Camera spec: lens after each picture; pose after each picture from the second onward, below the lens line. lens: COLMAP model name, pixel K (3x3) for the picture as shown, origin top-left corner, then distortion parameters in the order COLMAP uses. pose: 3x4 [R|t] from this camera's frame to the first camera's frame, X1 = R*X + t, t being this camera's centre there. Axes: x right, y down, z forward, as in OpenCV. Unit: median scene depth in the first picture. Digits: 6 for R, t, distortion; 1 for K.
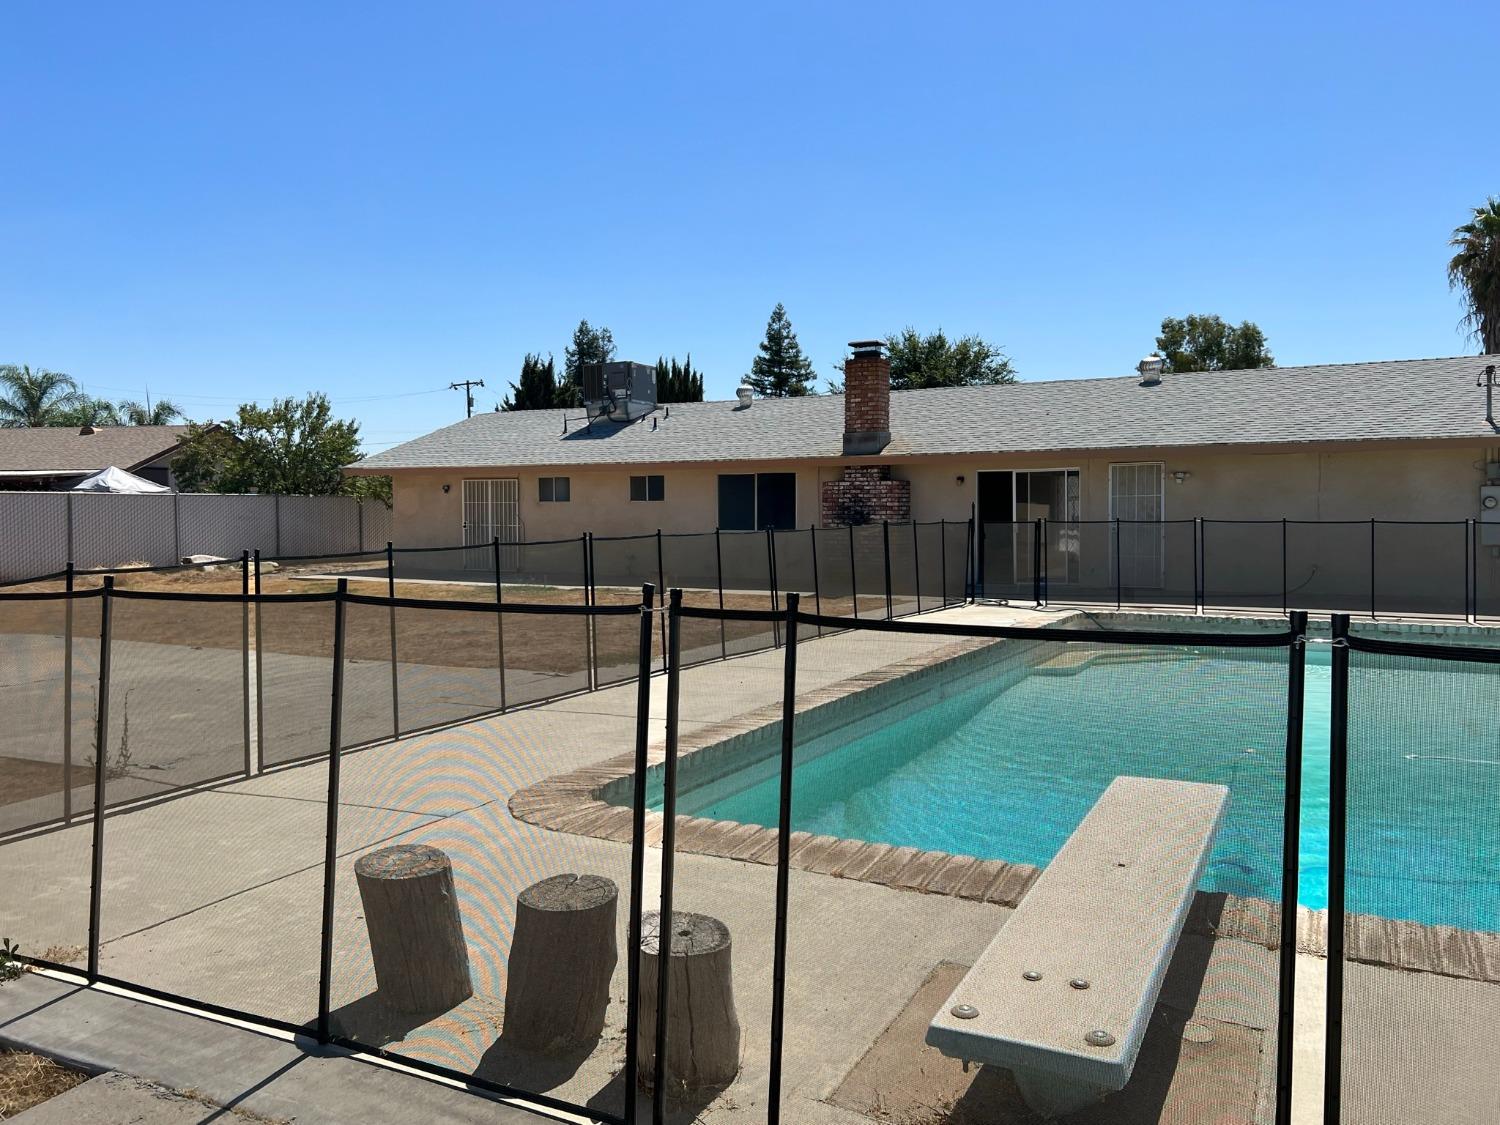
lens RADIAL K [[1150.2, 0, 748.7], [0, 1150.2, 556.4], [0, 0, 1]] dist [0.058291, -0.059505]
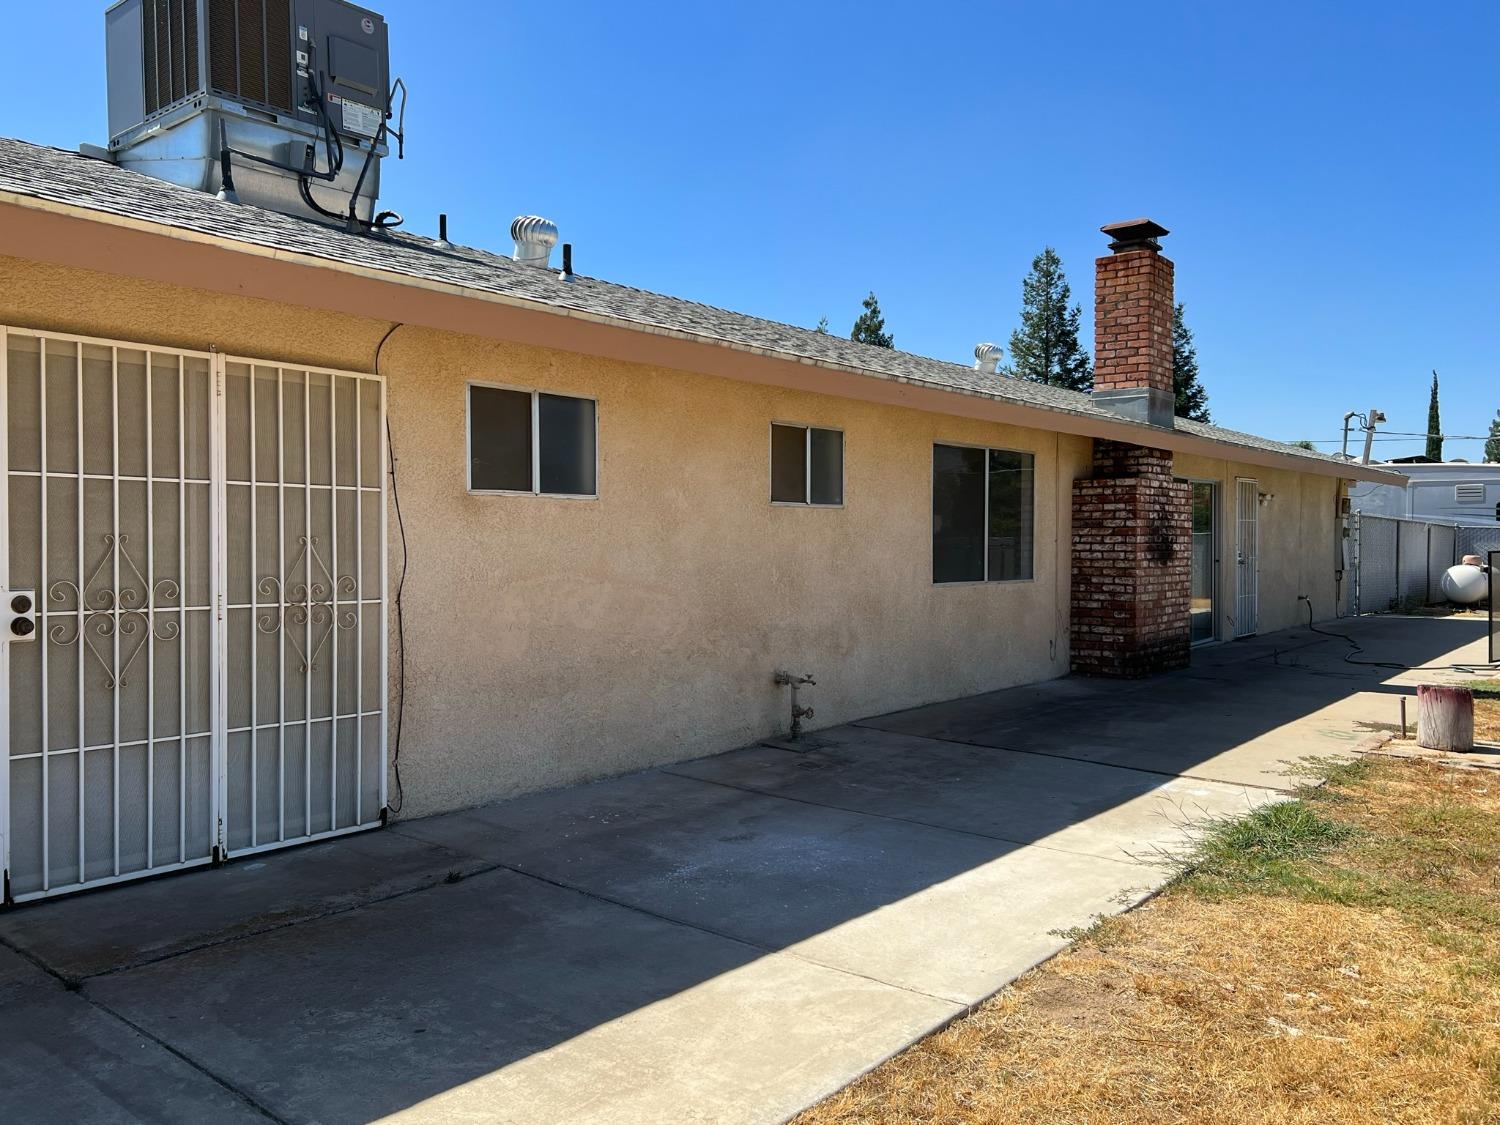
lens RADIAL K [[1150.2, 0, 738.6], [0, 1150.2, 561.5], [0, 0, 1]] dist [0.058291, -0.059505]
pose [[0.198592, -0.013450, 0.979990, -0.344389], [0.043226, 0.999053, 0.004952, -0.027991], [-0.979129, 0.041377, 0.198986, 0.787792]]
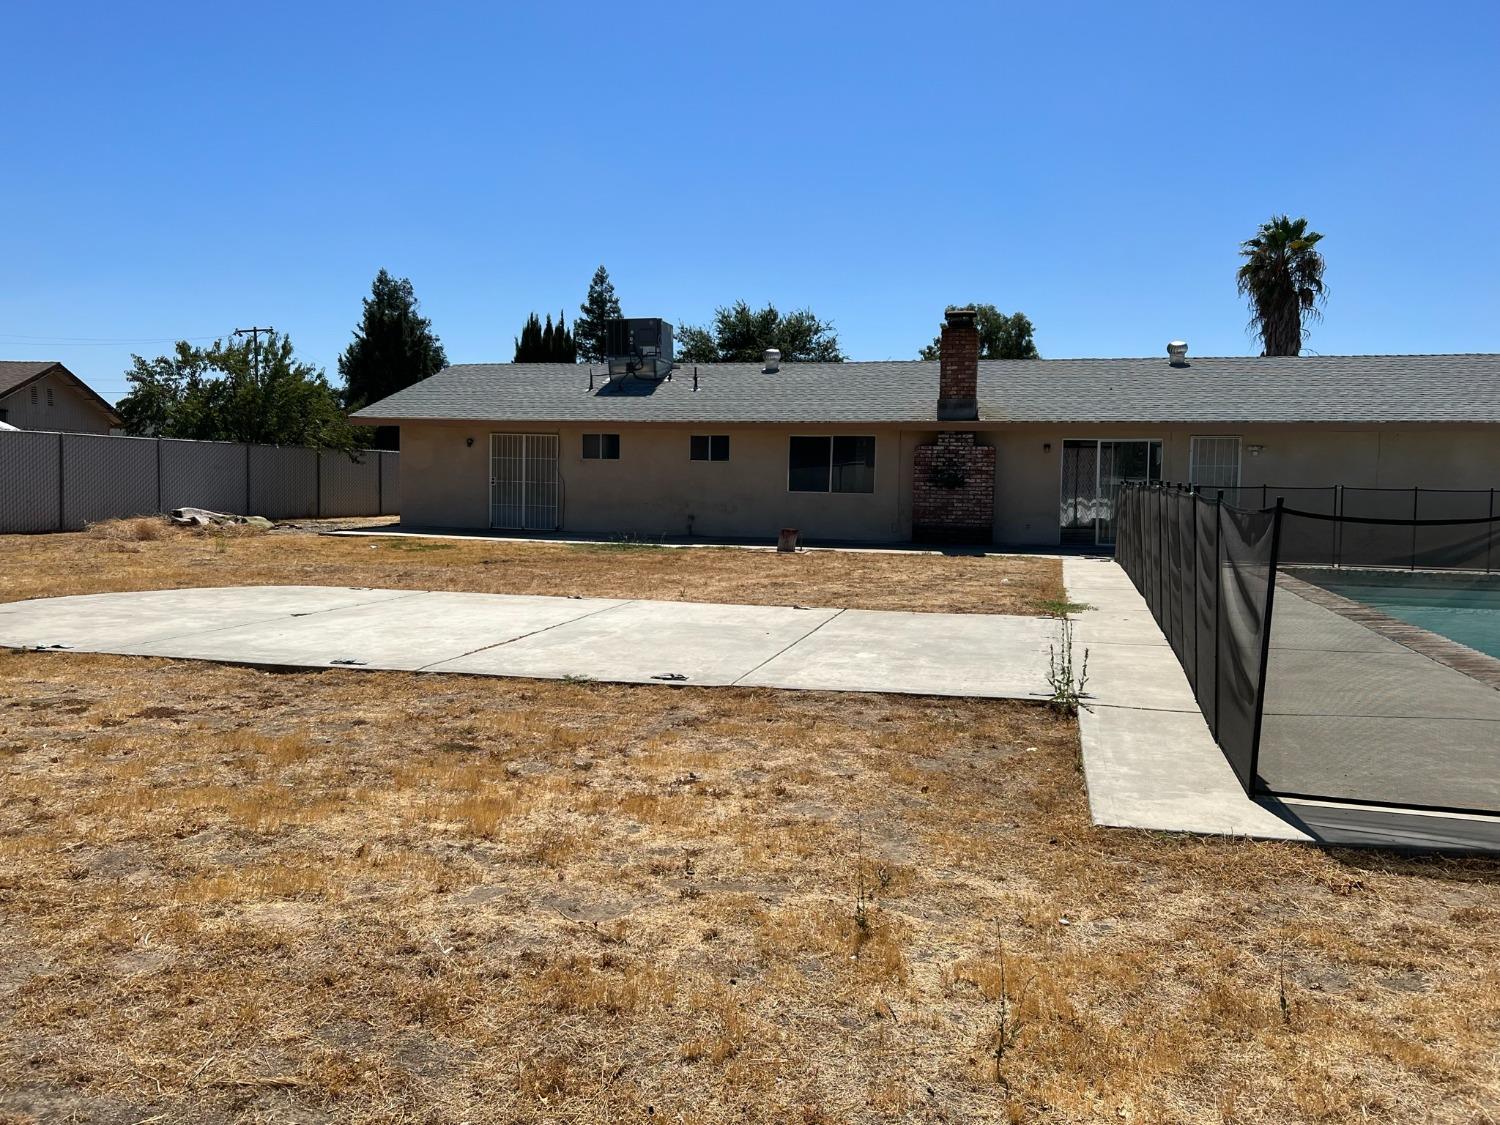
lens RADIAL K [[1150.2, 0, 752.7], [0, 1150.2, 564.5], [0, 0, 1]] dist [0.058291, -0.059505]
pose [[0.969509, 0.004777, 0.245010, -0.244197], [-0.012559, 0.999465, 0.030207, 0.009430], [-0.244734, -0.032363, 0.969050, 0.018672]]
